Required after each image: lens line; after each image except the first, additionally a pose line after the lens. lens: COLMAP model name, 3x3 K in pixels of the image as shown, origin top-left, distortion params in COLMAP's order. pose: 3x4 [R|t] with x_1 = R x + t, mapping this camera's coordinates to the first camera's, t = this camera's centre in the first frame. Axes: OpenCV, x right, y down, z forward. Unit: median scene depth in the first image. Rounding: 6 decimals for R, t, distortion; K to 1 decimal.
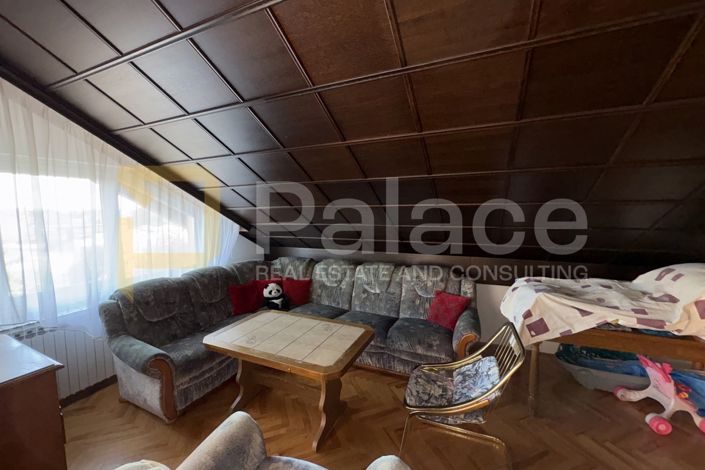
lens RADIAL K [[280.8, 0, 352.5], [0, 280.8, 235.0], [0, 0, 1]] dist [0.000120, 0.000021]
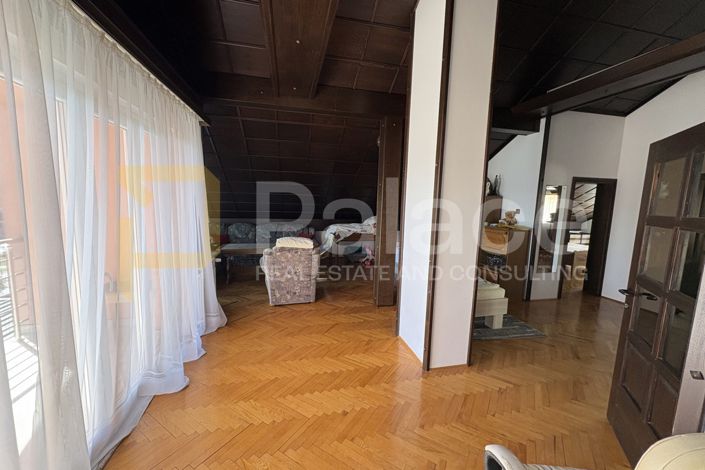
lens RADIAL K [[280.8, 0, 352.5], [0, 280.8, 235.0], [0, 0, 1]] dist [0.000120, 0.000021]
pose [[0.796671, -0.050610, 0.602291, -1.000169], [0.015410, 0.997865, 0.063466, 0.108596], [-0.604217, -0.041281, 0.795750, -1.456080]]
